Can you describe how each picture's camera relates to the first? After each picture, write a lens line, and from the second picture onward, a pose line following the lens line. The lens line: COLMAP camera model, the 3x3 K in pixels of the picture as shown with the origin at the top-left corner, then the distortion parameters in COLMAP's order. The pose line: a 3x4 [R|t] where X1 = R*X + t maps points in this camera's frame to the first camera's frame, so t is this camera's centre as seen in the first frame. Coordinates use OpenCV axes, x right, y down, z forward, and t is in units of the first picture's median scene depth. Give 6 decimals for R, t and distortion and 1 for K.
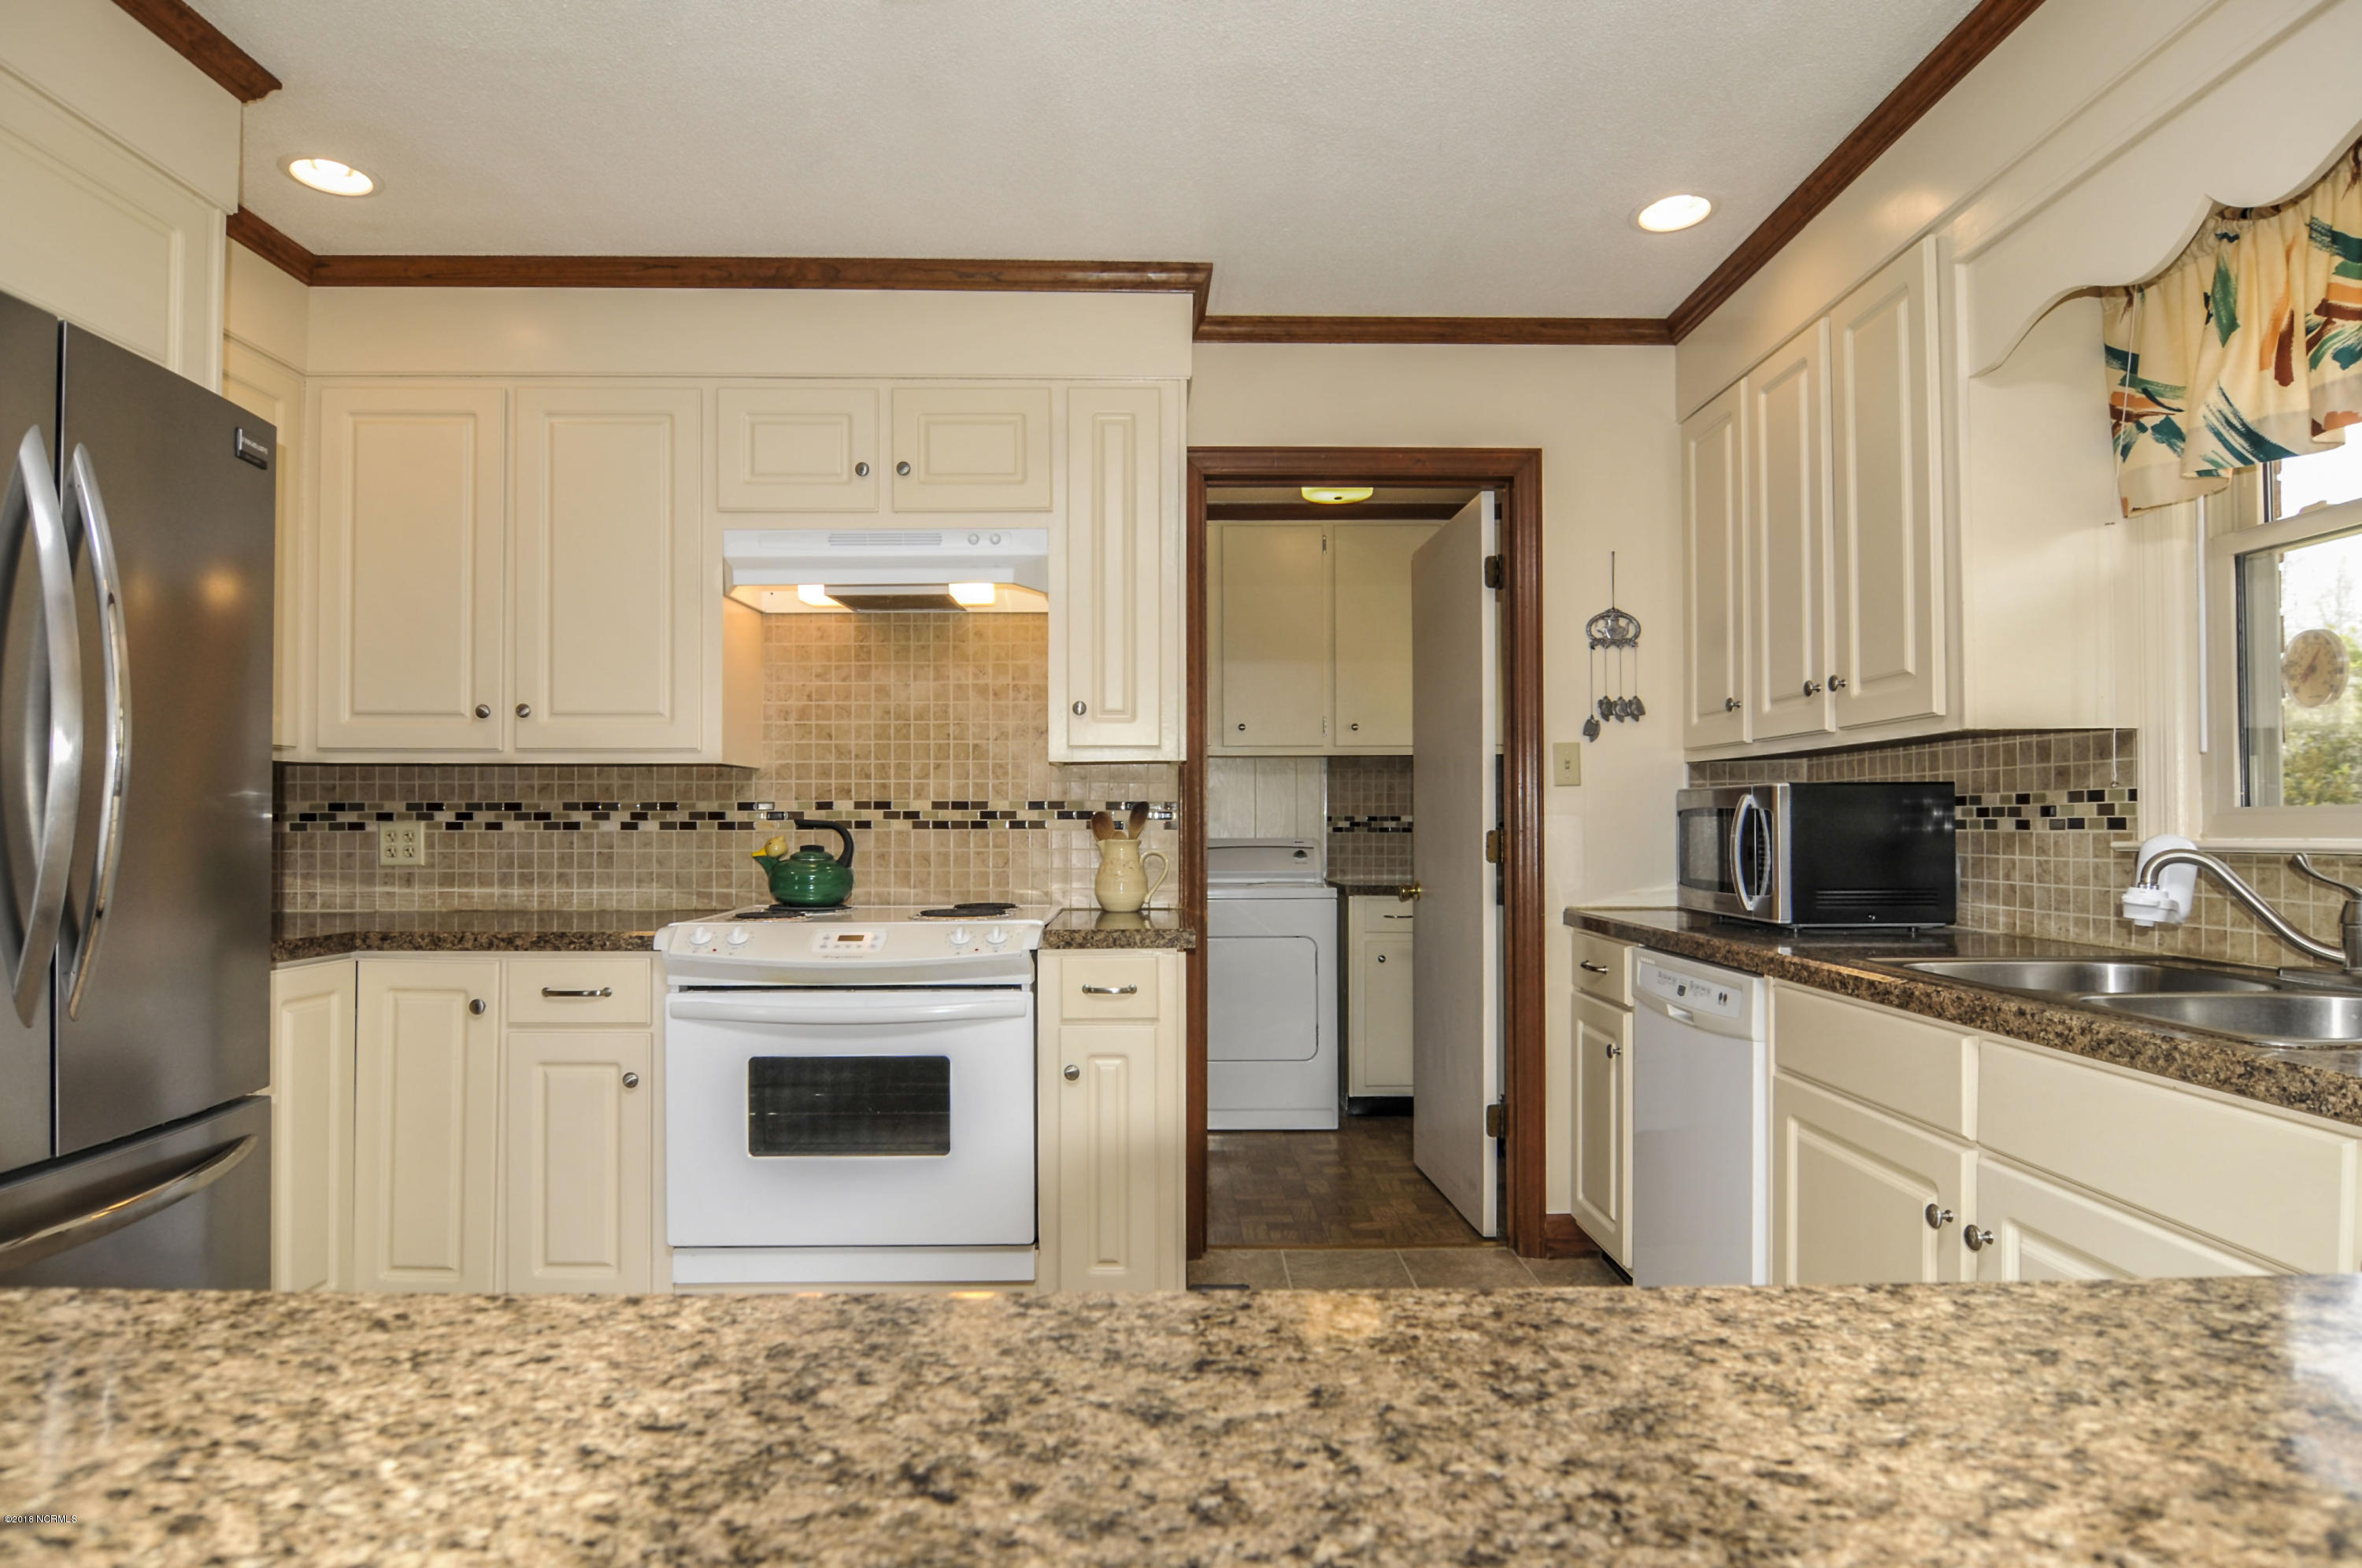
lens RADIAL K [[1295.7, 0, 1183.8], [0, 1295.7, 801.3], [0, 0, 1]] dist [-0.007032, -0.001450]
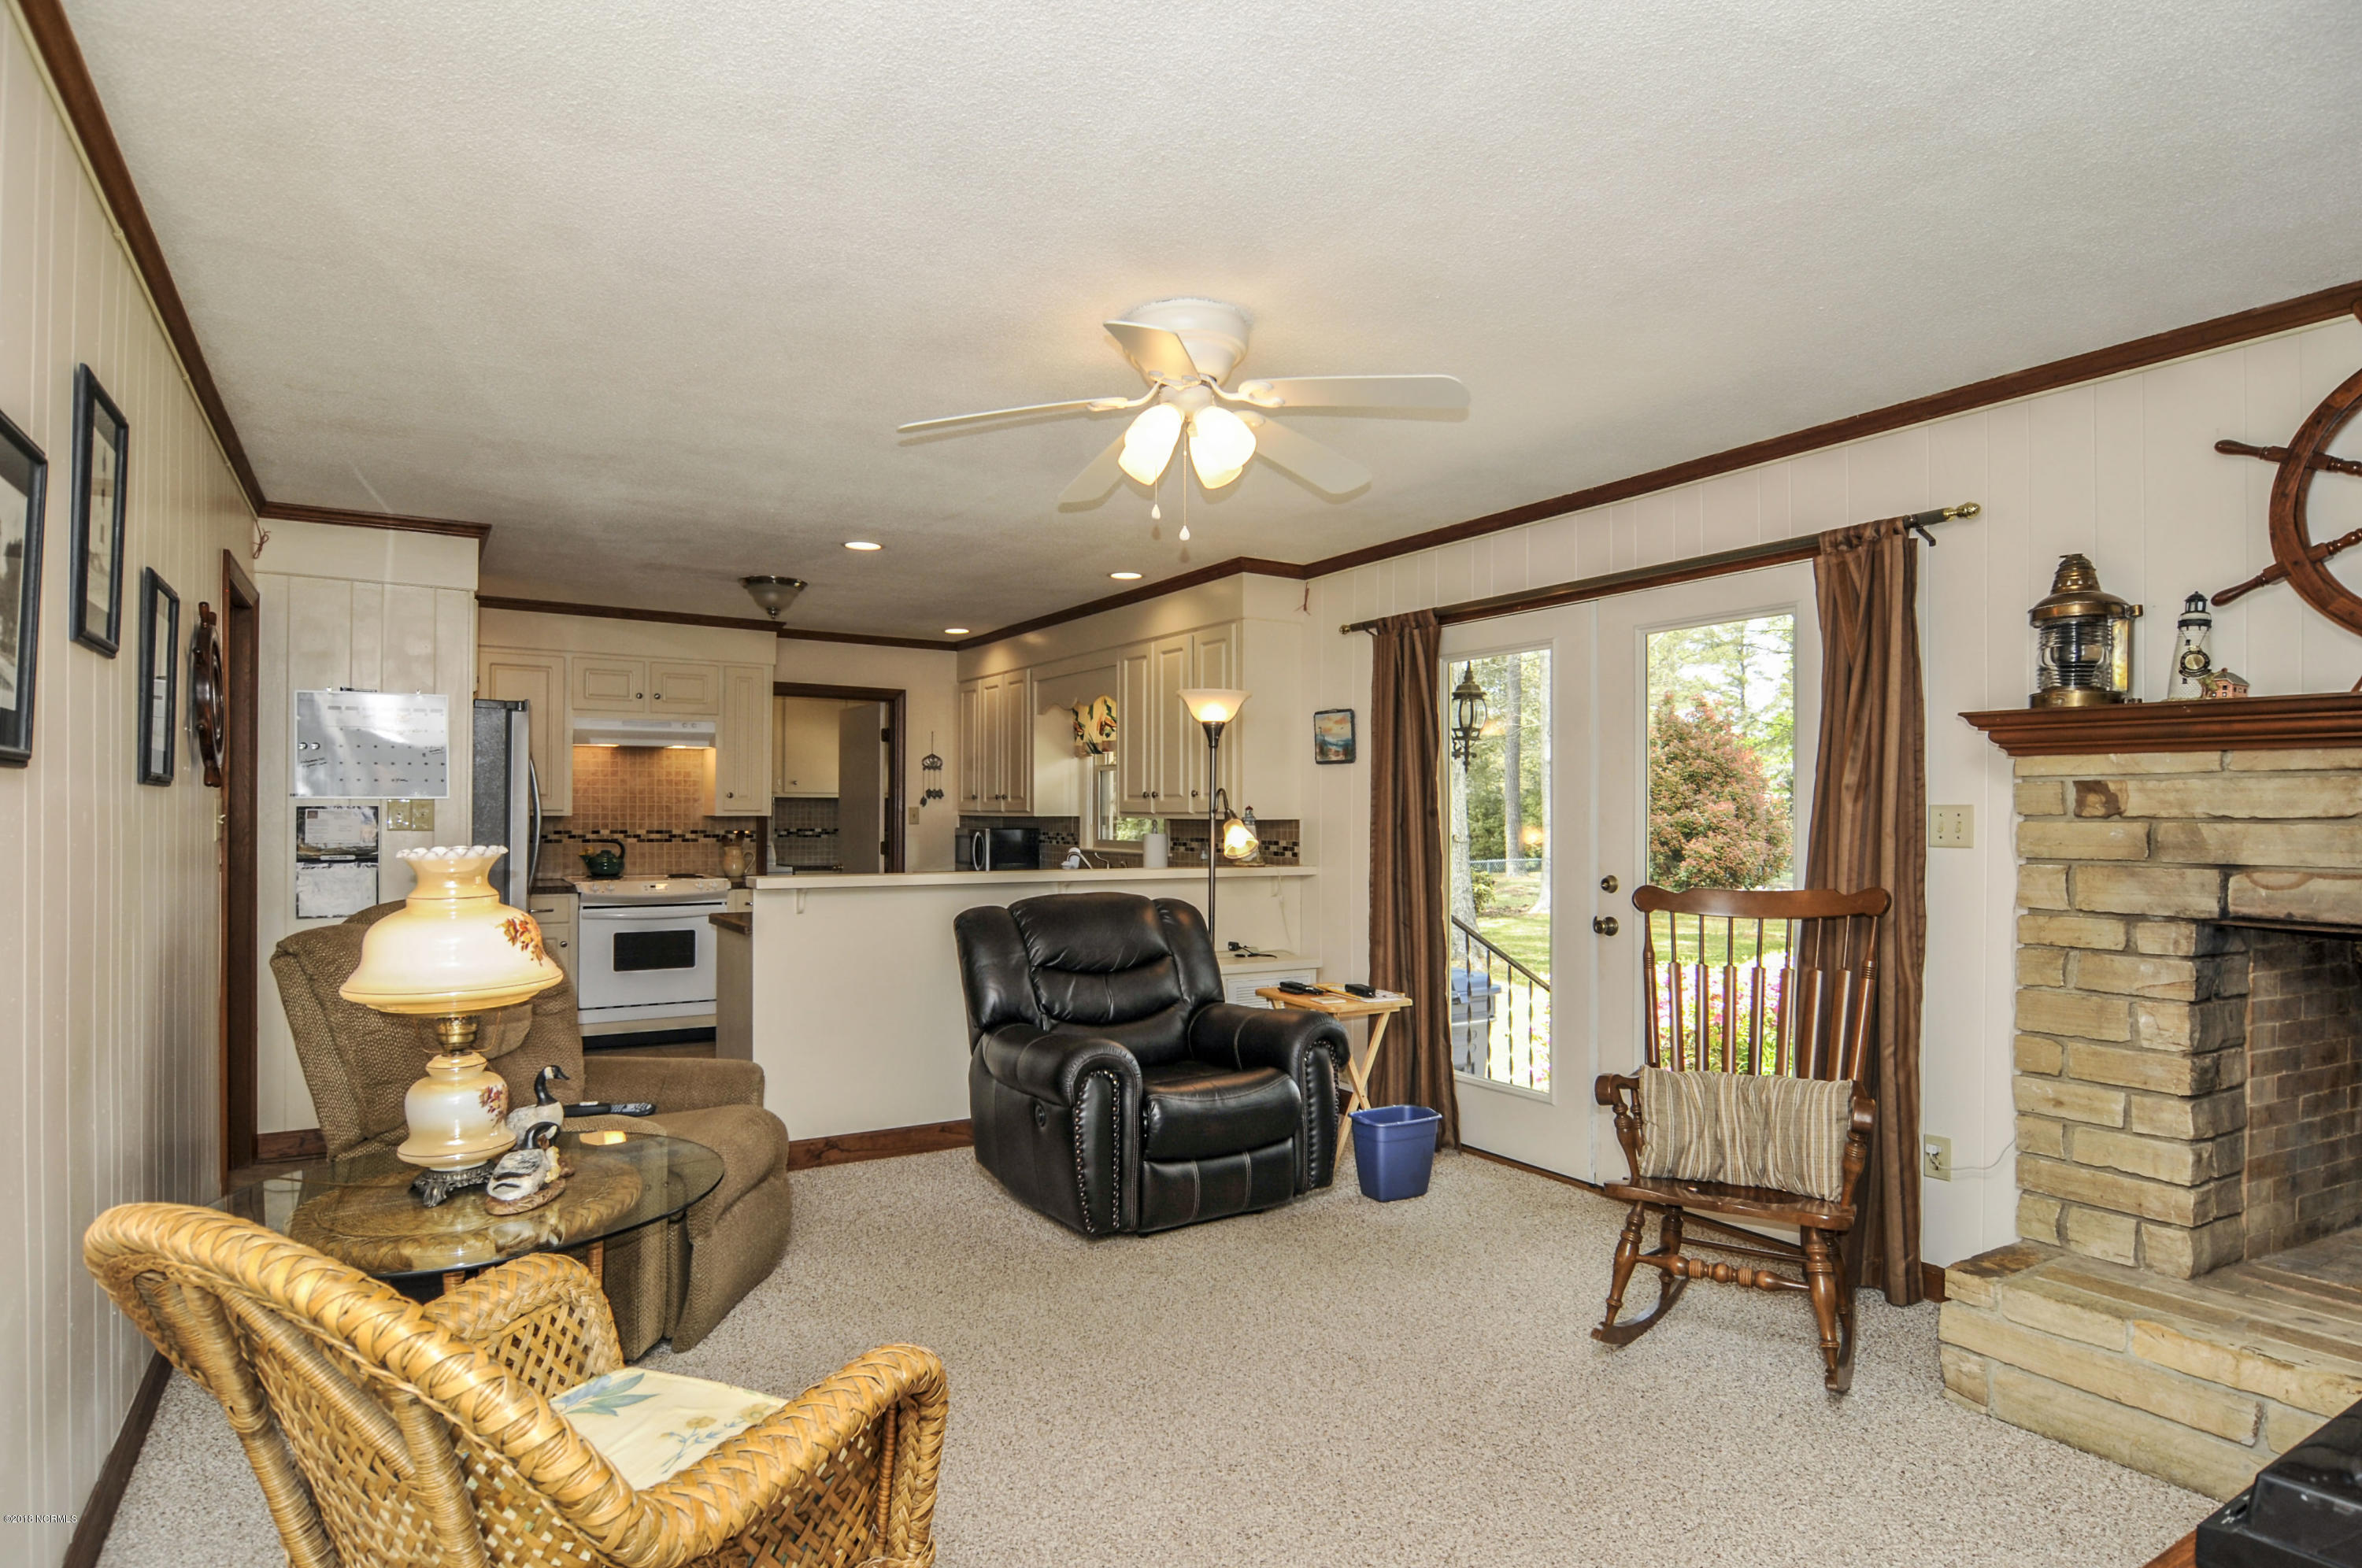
lens RADIAL K [[1295.7, 0, 1179.0], [0, 1295.7, 801.6], [0, 0, 1]] dist [-0.007032, -0.001450]
pose [[0.852927, 0.010968, 0.521916, -0.586609], [-0.017500, 0.999818, 0.007588, -0.084240], [-0.521737, -0.015606, 0.852963, -1.437590]]
